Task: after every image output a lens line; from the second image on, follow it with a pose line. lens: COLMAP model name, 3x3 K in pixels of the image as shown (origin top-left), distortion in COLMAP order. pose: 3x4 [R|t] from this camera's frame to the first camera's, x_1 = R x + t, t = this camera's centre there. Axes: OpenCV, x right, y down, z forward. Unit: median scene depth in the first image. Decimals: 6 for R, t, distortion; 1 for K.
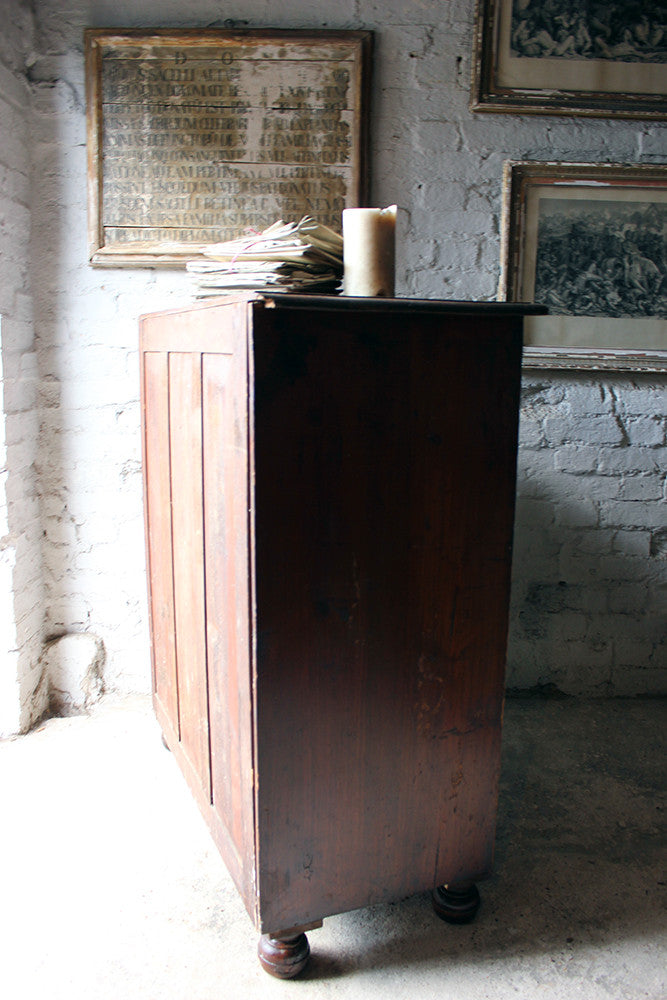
lens RADIAL K [[840.6, 0, 334.6], [0, 840.6, 508.1], [0, 0, 1]] dist [-0.158415, 0.143217]
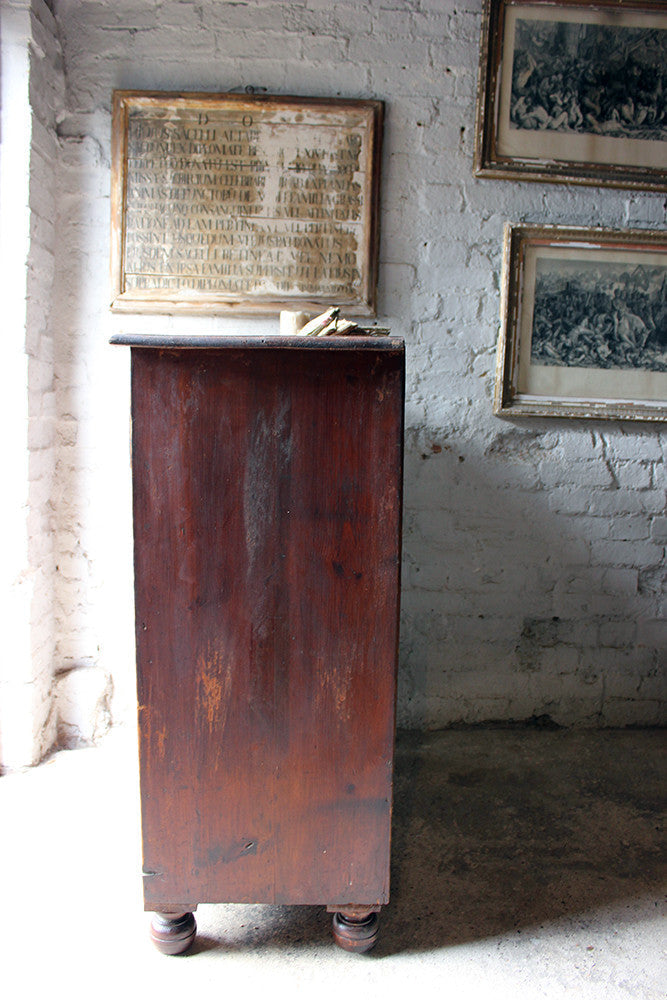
lens RADIAL K [[840.6, 0, 334.6], [0, 840.6, 508.1], [0, 0, 1]] dist [-0.158415, 0.143217]
pose [[0.998589, 0.009201, 0.052293, -0.067751], [-0.006147, 0.998282, -0.058268, 0.014754], [-0.052739, 0.057864, 0.996930, -0.045809]]
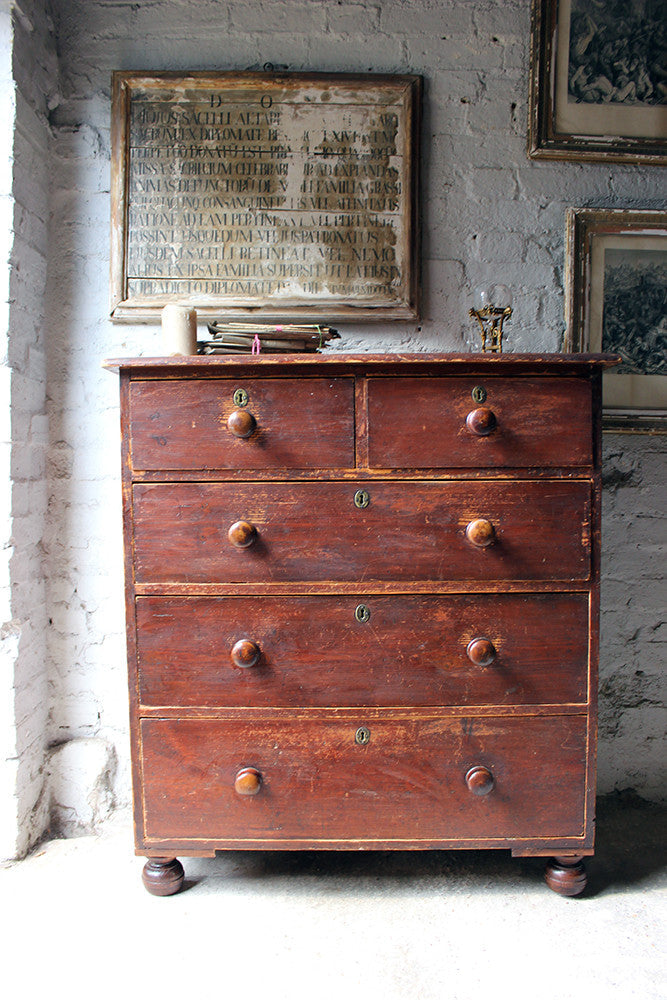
lens RADIAL K [[840.6, 0, 334.6], [0, 840.6, 508.1], [0, 0, 1]] dist [-0.158415, 0.143217]
pose [[0.999737, -0.005896, 0.022146, -0.075850], [0.008563, 0.992450, -0.122347, 0.022224], [-0.021258, 0.122504, 0.992240, 0.125096]]
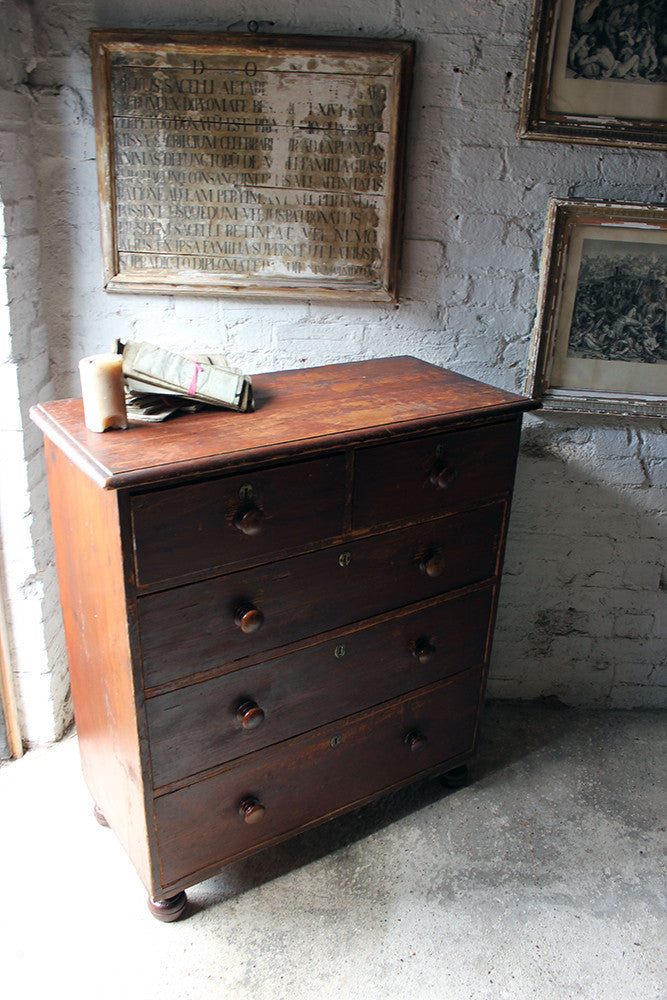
lens RADIAL K [[854.6, 0, 335.3], [0, 854.6, 508.7], [0, 0, 1]] dist [-0.149837, 0.136169]
pose [[0.999711, 0.023804, 0.003302, -0.029629], [-0.023950, 0.975472, 0.218817, -0.276260], [0.001988, -0.218833, 0.975760, 0.000220]]
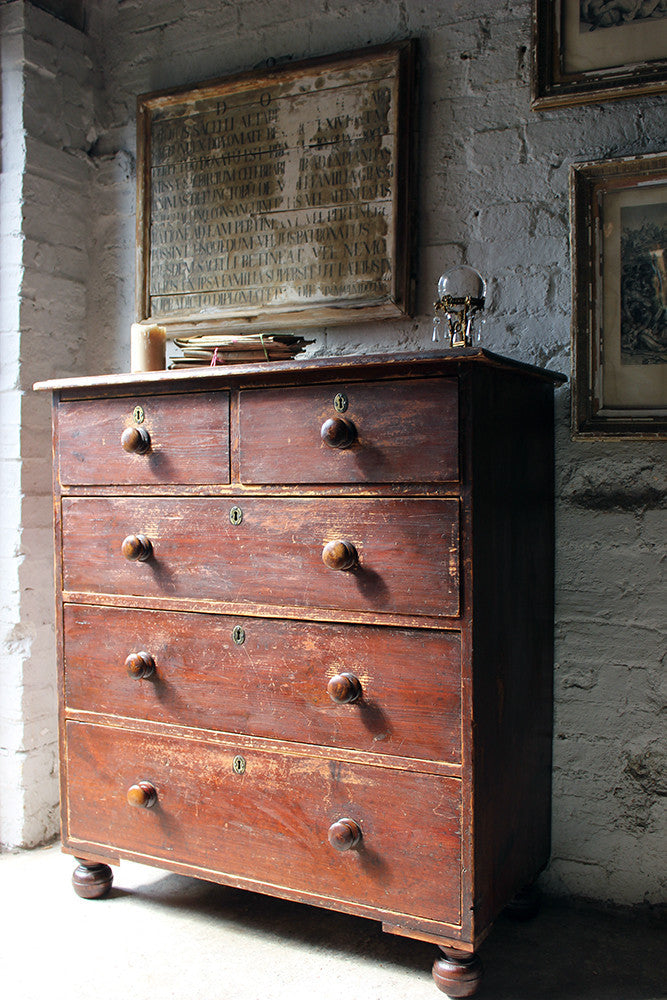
lens RADIAL K [[1015.4, 0, 335.1], [0, 1015.4, 503.8], [0, 0, 1]] dist [-0.122840, 0.147928]
pose [[0.887972, 0.007264, -0.459840, 0.431693], [-0.077012, 0.988105, -0.133106, 0.021967], [0.453404, 0.153608, 0.877969, 0.138212]]
